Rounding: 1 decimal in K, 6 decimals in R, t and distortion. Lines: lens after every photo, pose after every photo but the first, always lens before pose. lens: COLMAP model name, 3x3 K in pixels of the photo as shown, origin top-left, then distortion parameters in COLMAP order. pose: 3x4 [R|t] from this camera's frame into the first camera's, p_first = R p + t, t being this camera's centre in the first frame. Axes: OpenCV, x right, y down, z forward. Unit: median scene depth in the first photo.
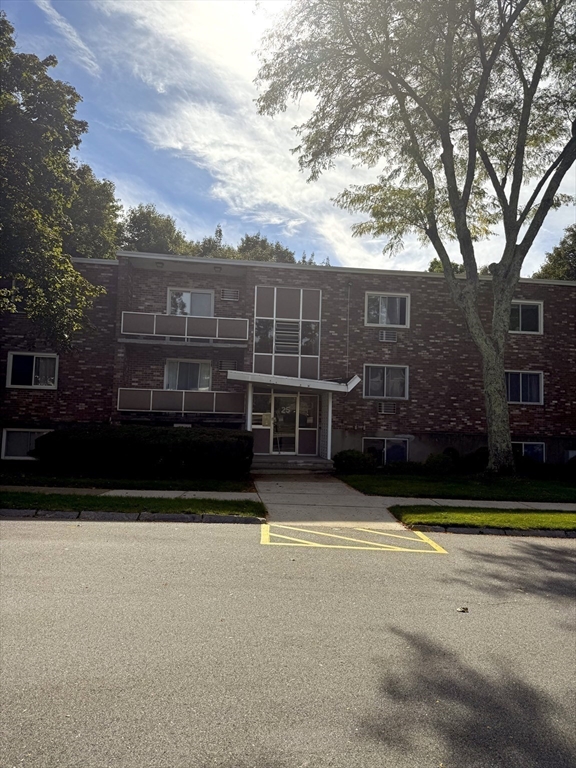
lens RADIAL K [[537.4, 0, 288.2], [0, 537.4, 382.3], [0, 0, 1]] dist [0.045272, -0.082709]
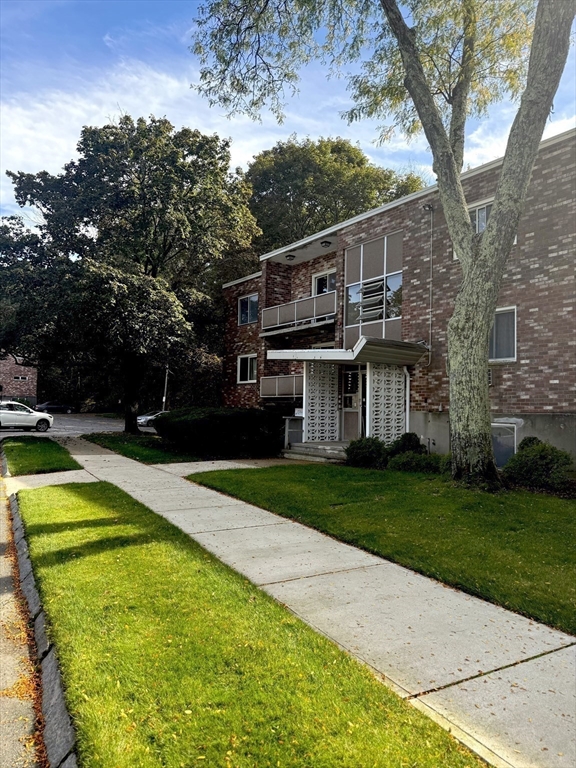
lens RADIAL K [[537.4, 0, 287.3], [0, 537.4, 386.5], [0, 0, 1]] dist [0.045272, -0.082709]
pose [[0.462163, -0.061318, -0.884673, 0.656762], [0.060651, 0.997456, -0.037450, 0.069789], [0.884719, -0.036348, 0.464706, 0.491699]]
